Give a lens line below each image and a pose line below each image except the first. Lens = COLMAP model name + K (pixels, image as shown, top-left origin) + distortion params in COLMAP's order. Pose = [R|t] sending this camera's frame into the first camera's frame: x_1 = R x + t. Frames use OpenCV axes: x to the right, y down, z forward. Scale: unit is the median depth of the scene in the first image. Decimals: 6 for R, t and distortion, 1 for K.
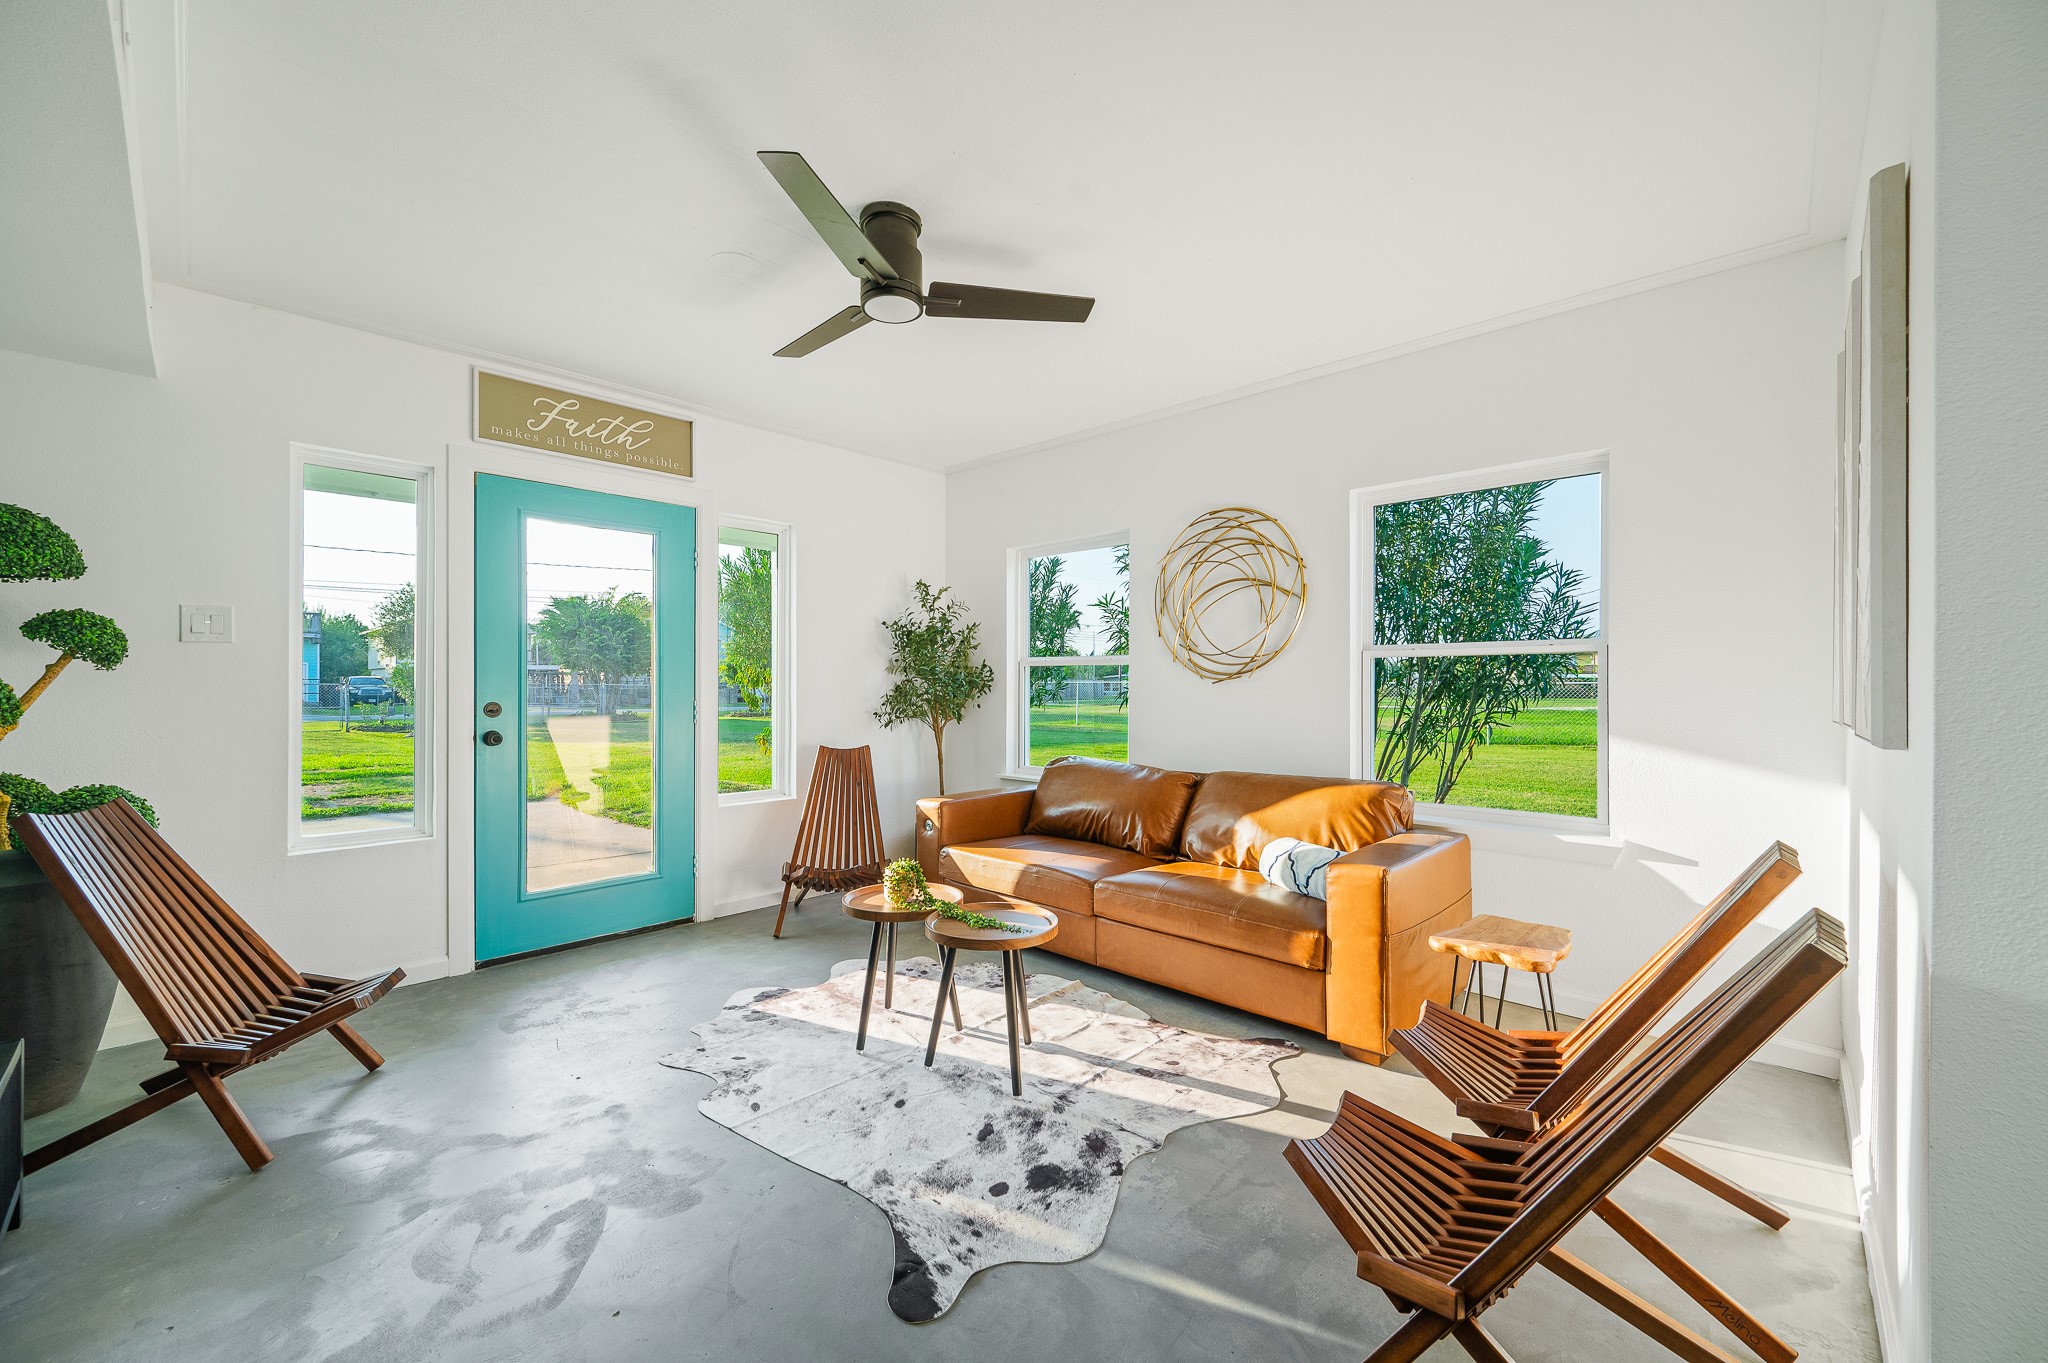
lens RADIAL K [[819.1, 0, 1020.8], [0, 819.1, 687.1], [0, 0, 1]] dist [0.000030, -0.000042]
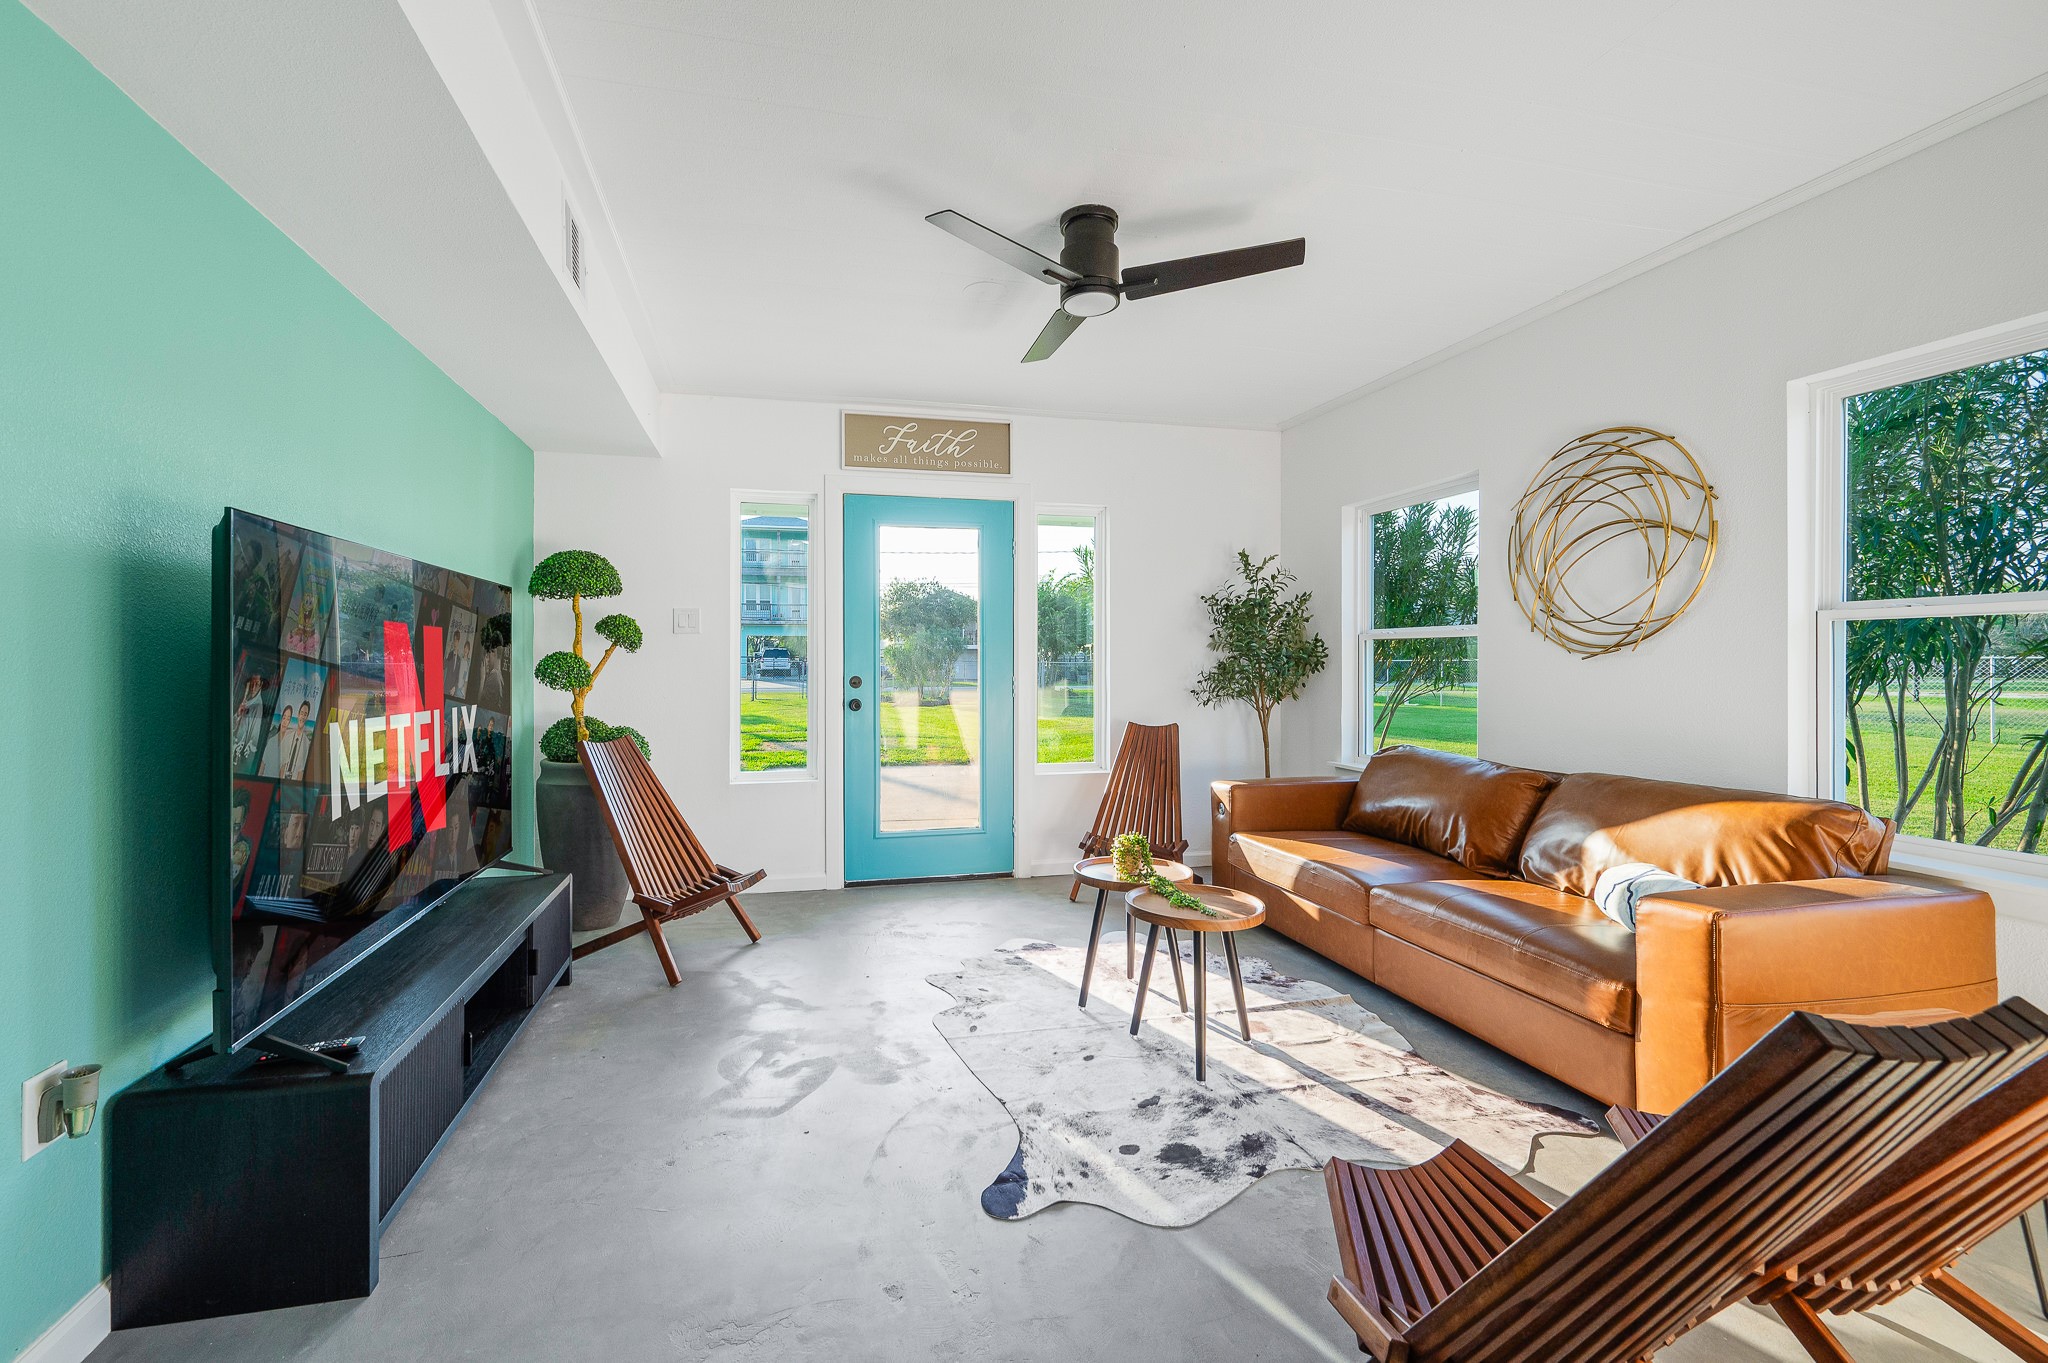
lens RADIAL K [[864.2, 0, 941.4], [0, 864.2, 665.7], [0, 0, 1]] dist [0.001914, -0.000021]
pose [[0.827209, 0.000485, -0.561894, 0.255646], [0.000372, 0.999999, 0.001411, 0.000922], [0.561894, -0.001376, 0.827208, -0.022591]]
